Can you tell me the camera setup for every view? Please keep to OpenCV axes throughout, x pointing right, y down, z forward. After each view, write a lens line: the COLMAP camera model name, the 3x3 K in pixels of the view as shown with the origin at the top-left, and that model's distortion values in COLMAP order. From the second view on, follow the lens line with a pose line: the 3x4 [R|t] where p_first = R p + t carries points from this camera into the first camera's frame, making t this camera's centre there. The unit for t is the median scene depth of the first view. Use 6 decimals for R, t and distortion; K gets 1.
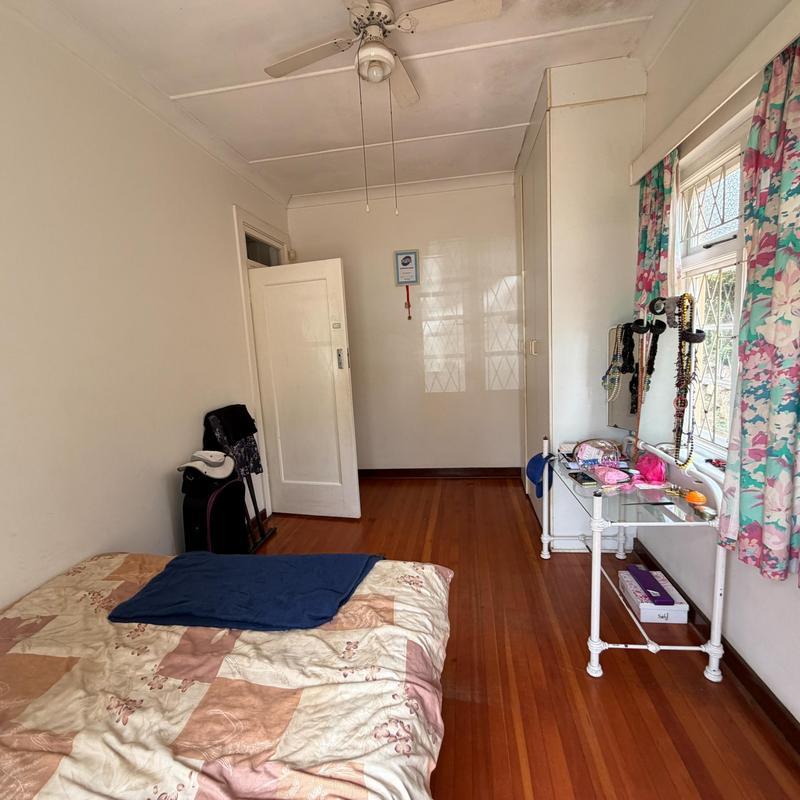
lens RADIAL K [[427.1, 0, 397.7], [0, 427.1, 400.7], [0, 0, 1]] dist [0.000278, -0.000018]
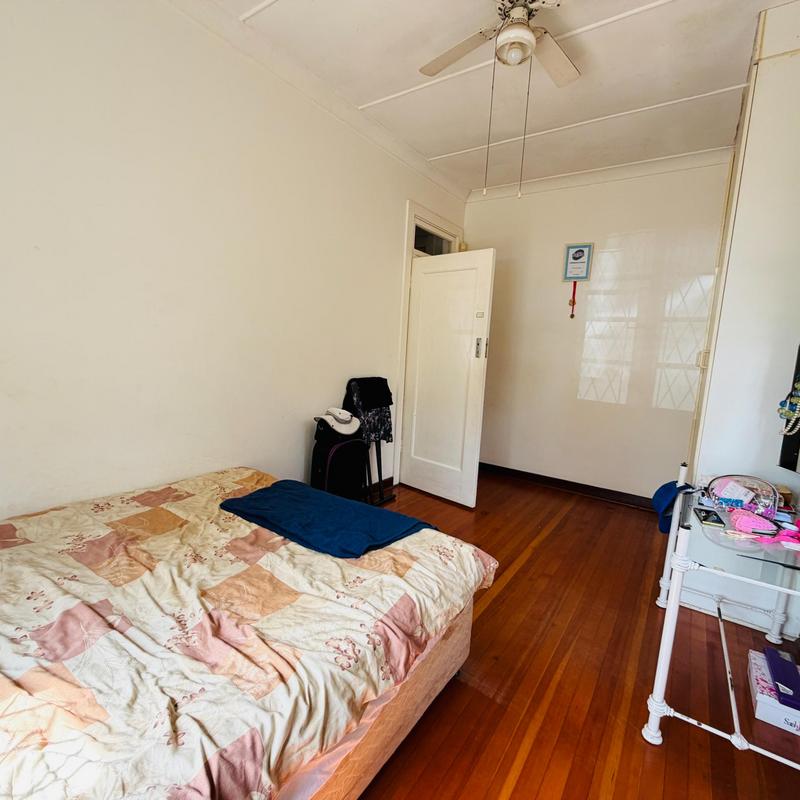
lens RADIAL K [[427.1, 0, 397.7], [0, 427.1, 400.7], [0, 0, 1]] dist [0.000278, -0.000018]
pose [[0.891290, 0.162450, -0.423335, 0.258634], [-0.163275, 0.985974, 0.034596, 0.039259], [0.423018, 0.038285, 0.905312, 0.011107]]
